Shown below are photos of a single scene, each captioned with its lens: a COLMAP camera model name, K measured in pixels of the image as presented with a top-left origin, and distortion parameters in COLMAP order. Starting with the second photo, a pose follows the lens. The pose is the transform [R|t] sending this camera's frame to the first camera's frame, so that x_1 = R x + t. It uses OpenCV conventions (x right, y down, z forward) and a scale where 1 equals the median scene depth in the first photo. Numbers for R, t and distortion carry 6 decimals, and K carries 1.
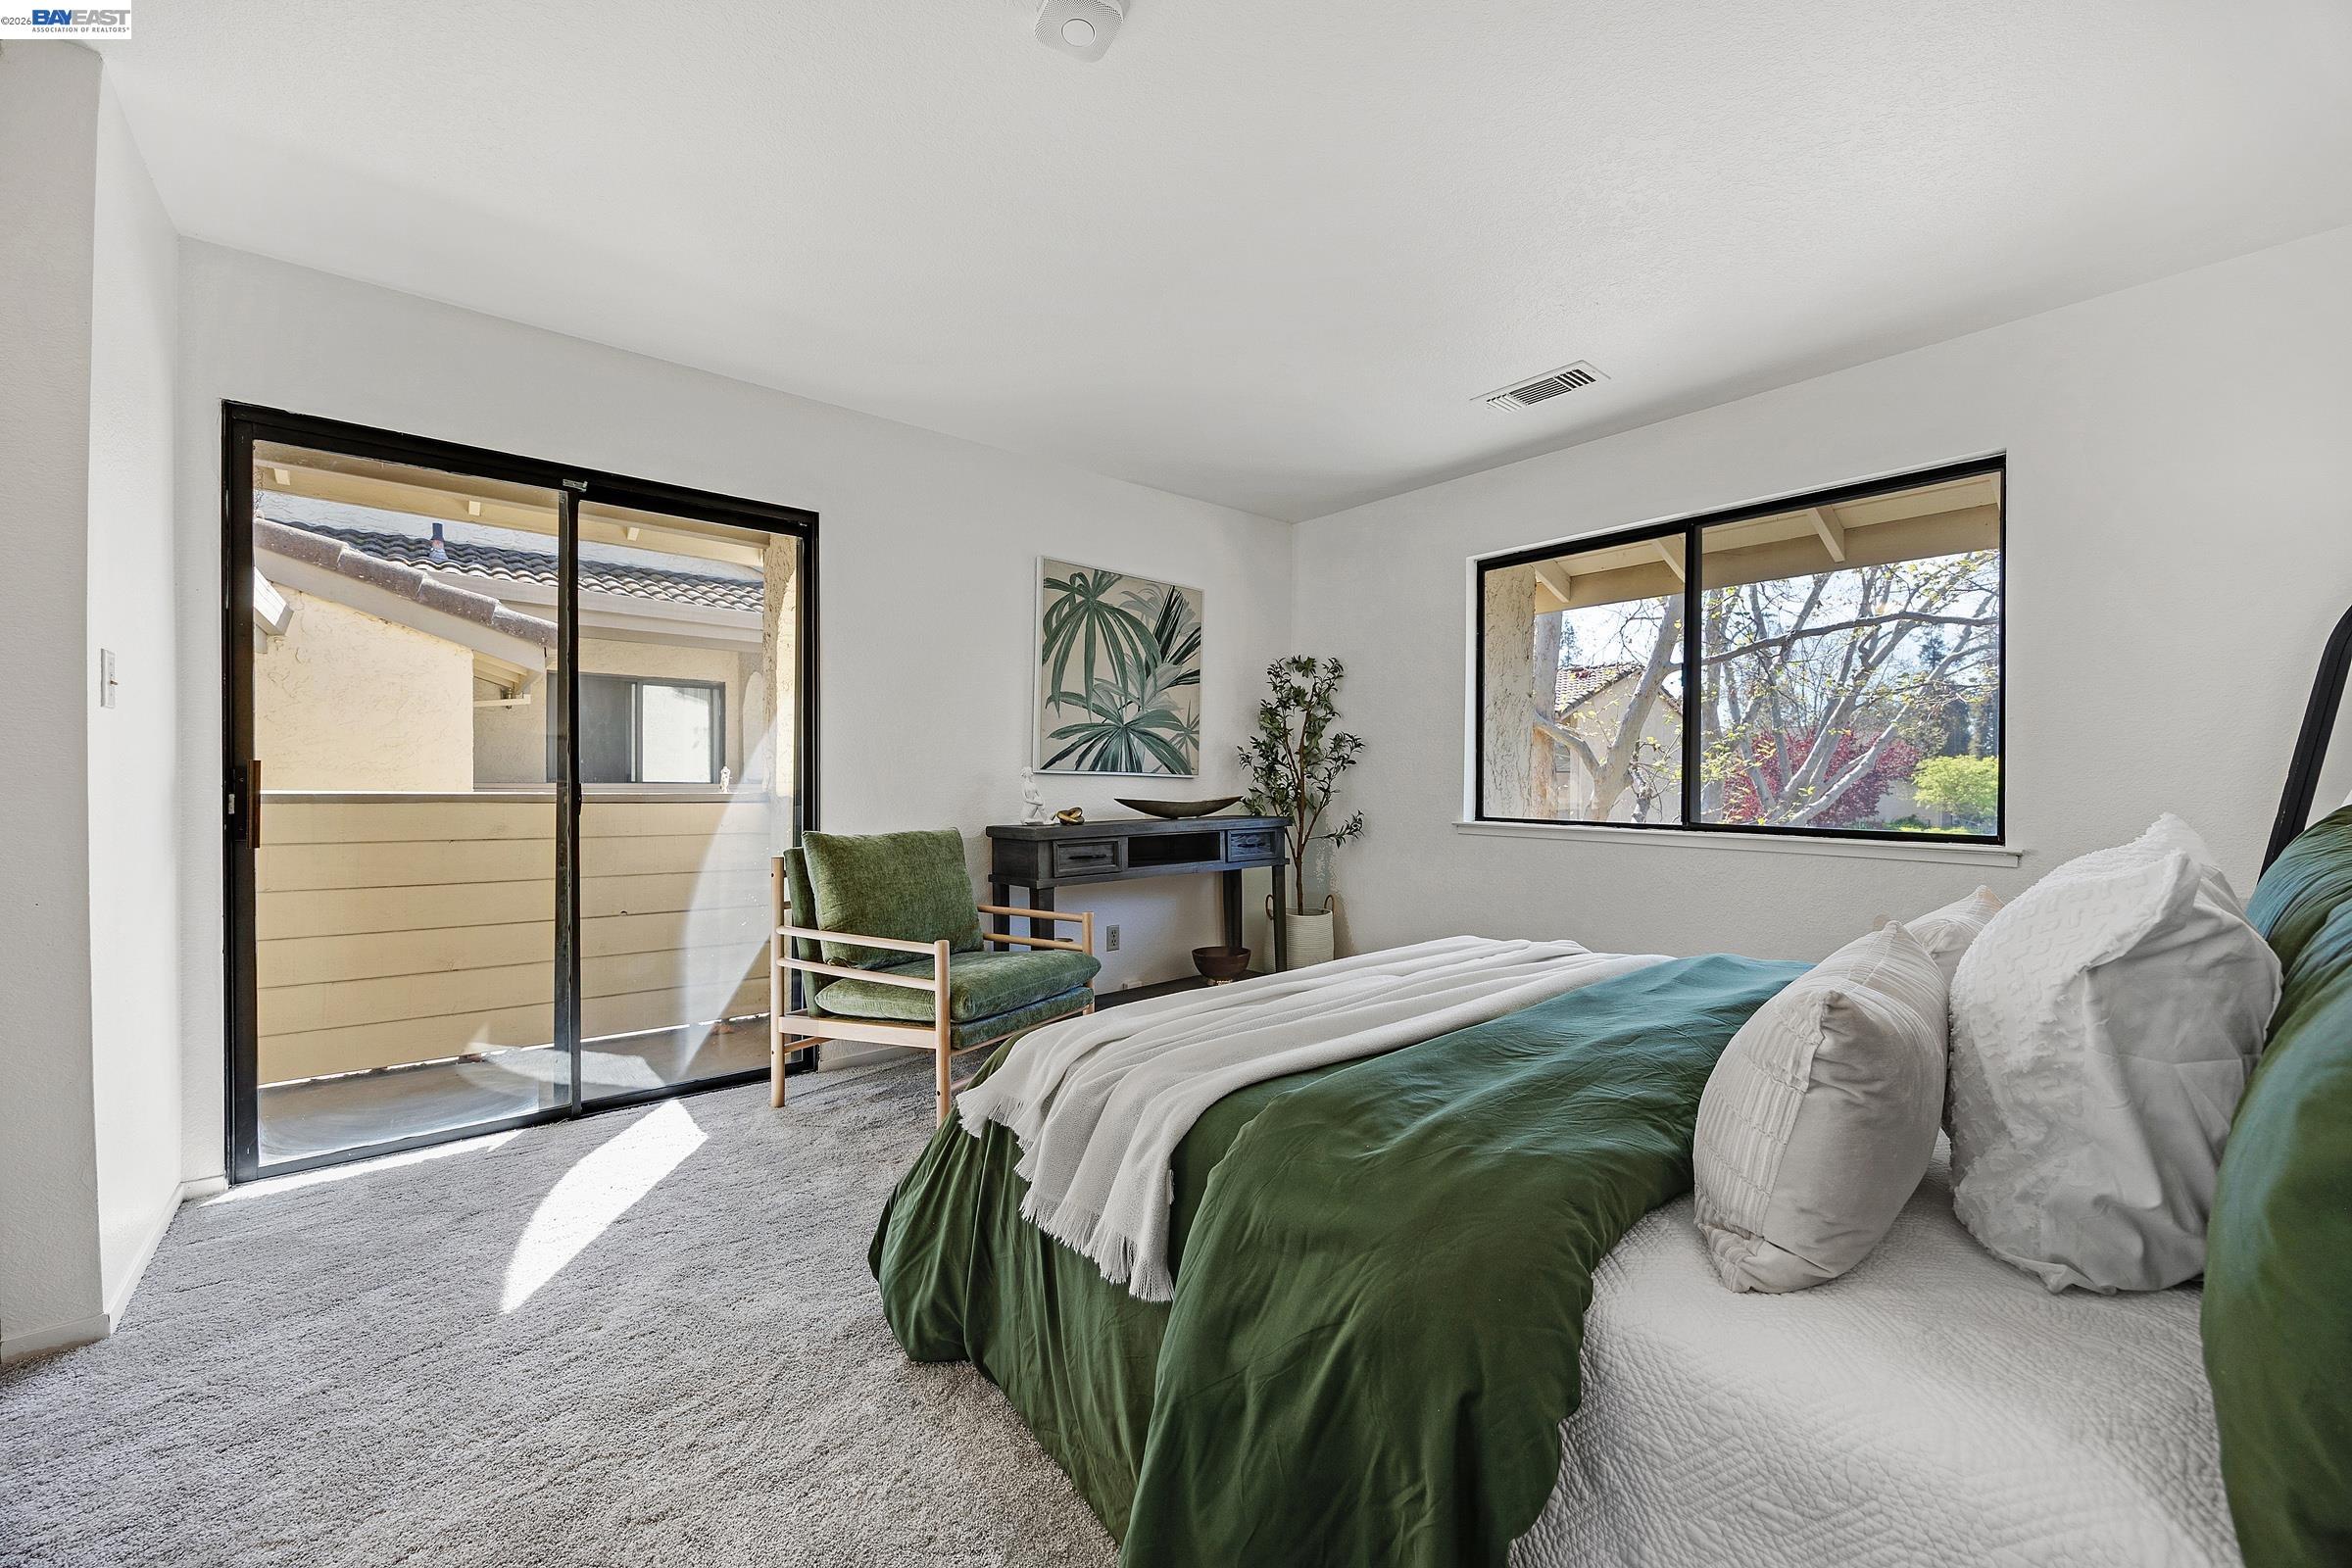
lens RADIAL K [[904.0, 0, 1168.0], [0, 904.0, 783.1], [0, 0, 1]] dist [0.000485, 0.000037]
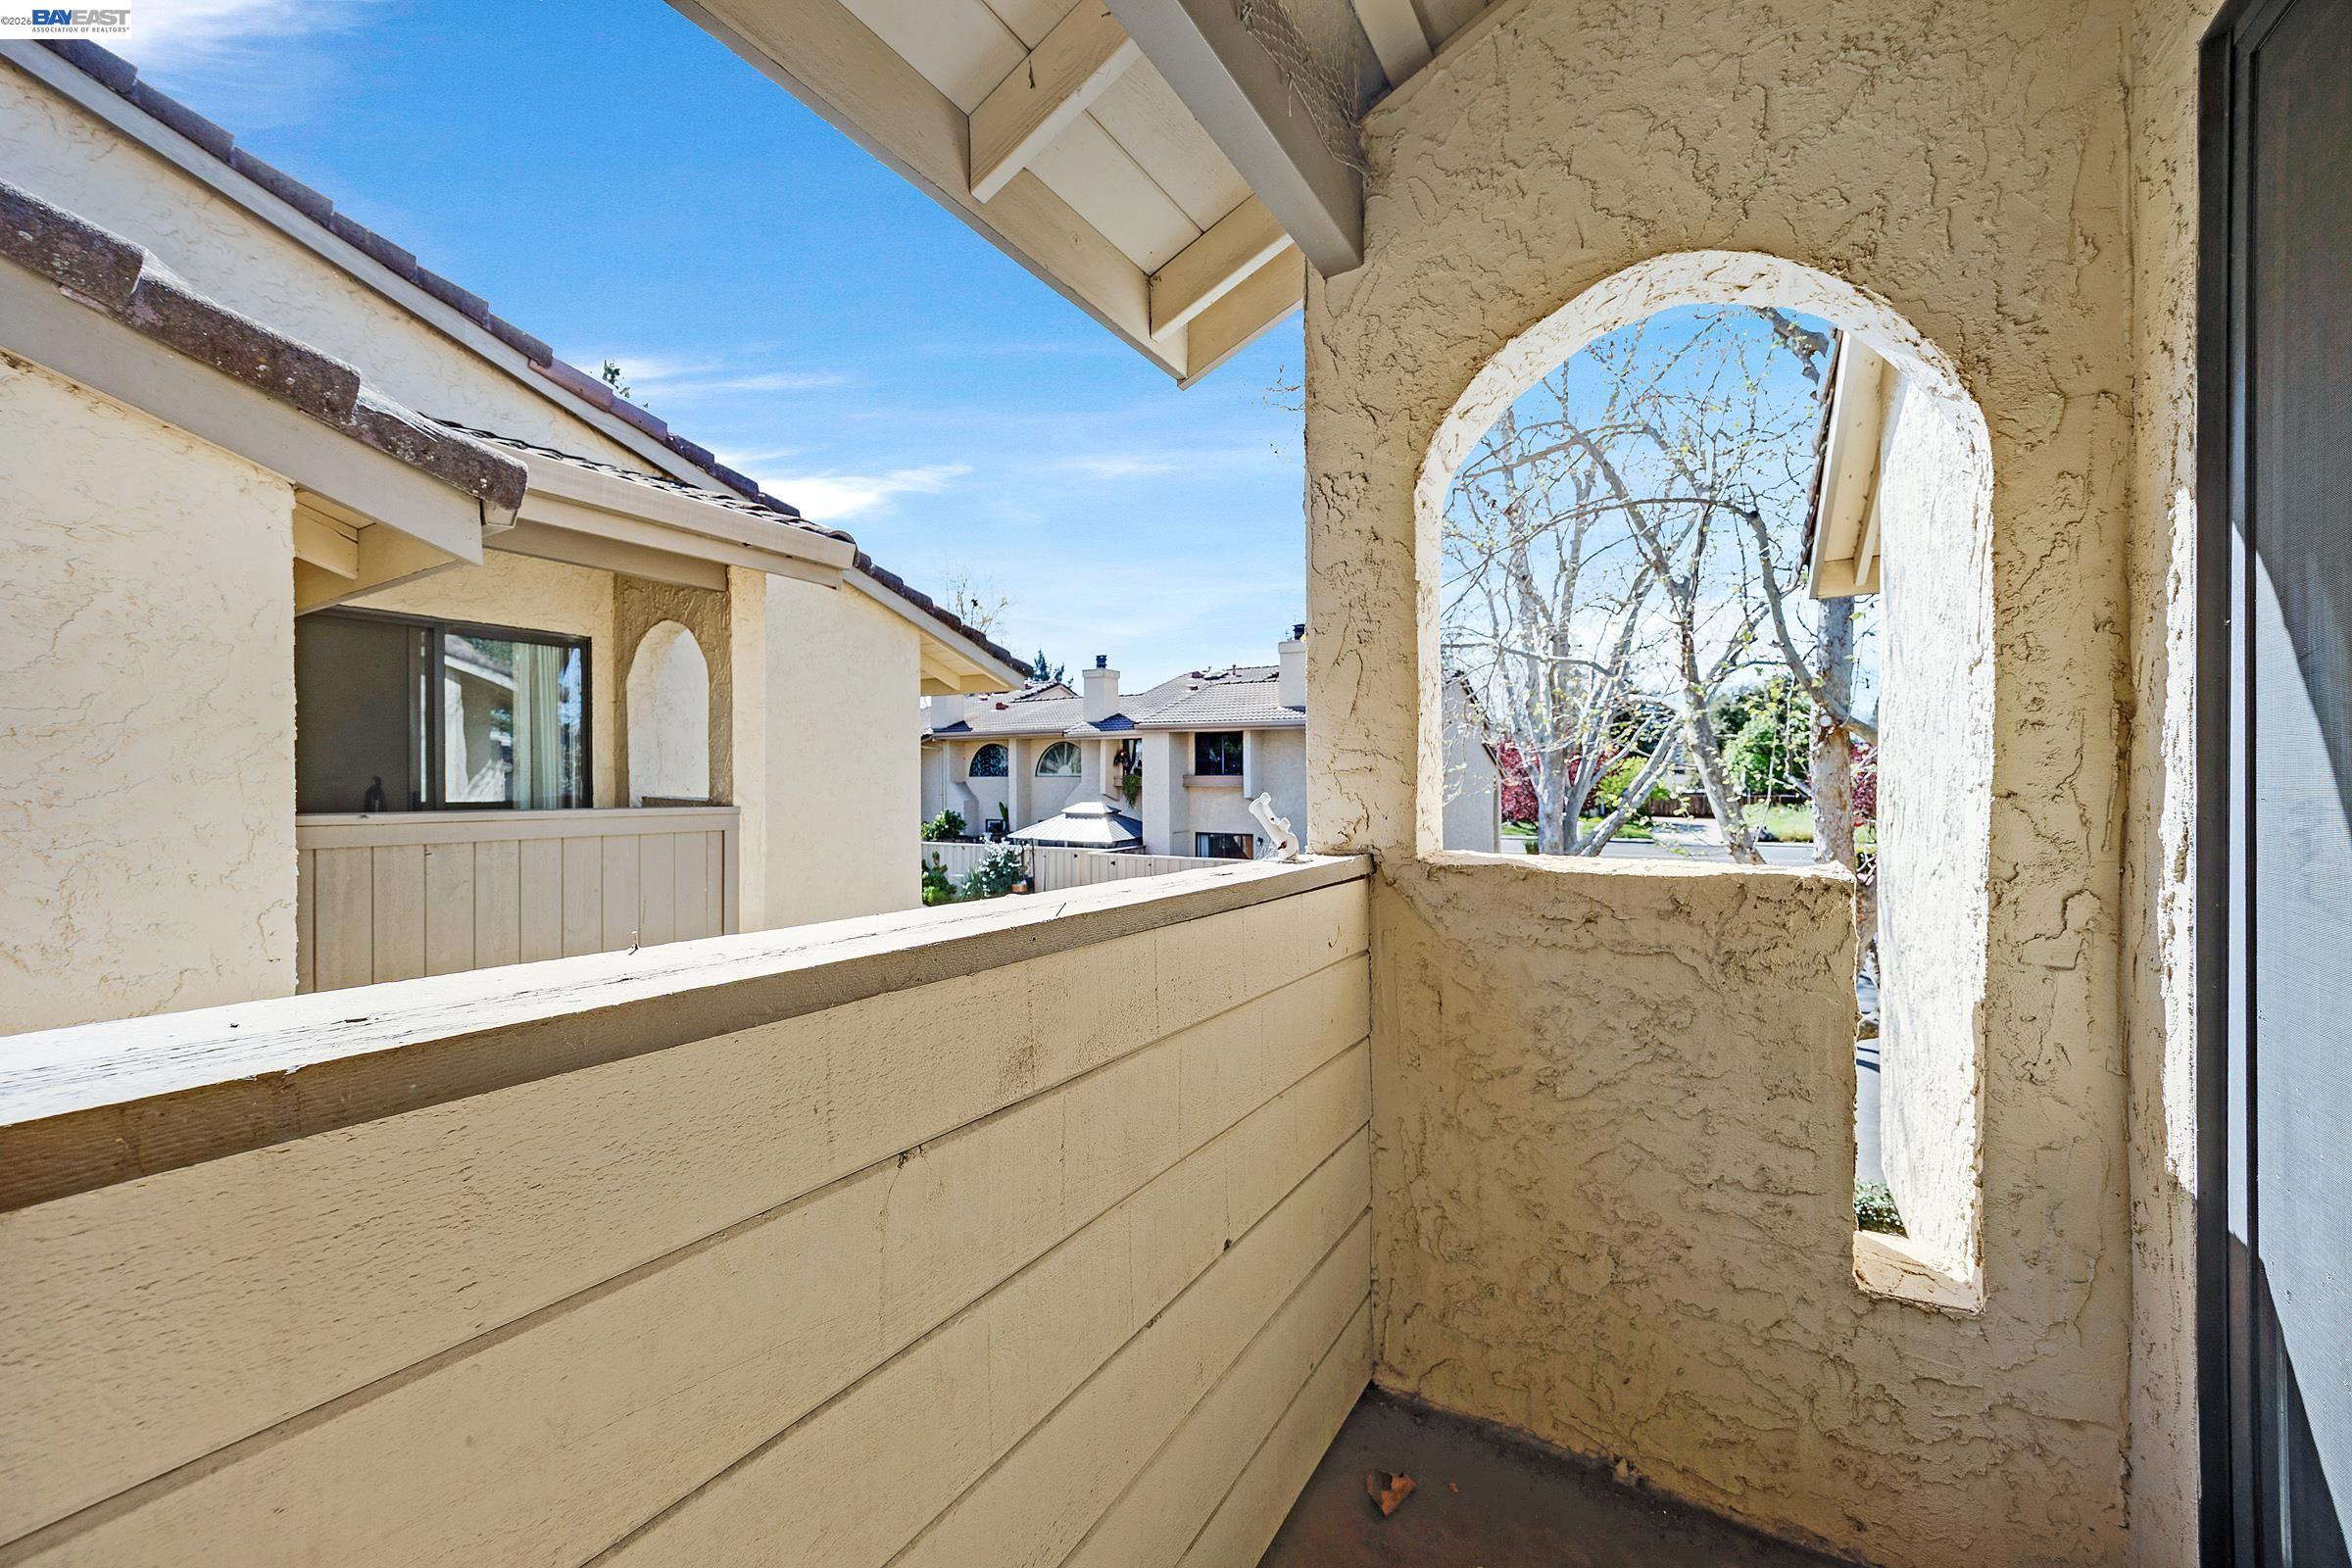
lens RADIAL K [[904.0, 0, 1183.0], [0, 904.0, 779.8], [0, 0, 1]] dist [0.000485, 0.000037]
pose [[0.942087, -0.004724, 0.335335, -0.545854], [0.007000, 0.999960, -0.005579, -0.018929], [-0.335295, 0.007603, 0.942082, 0.518369]]
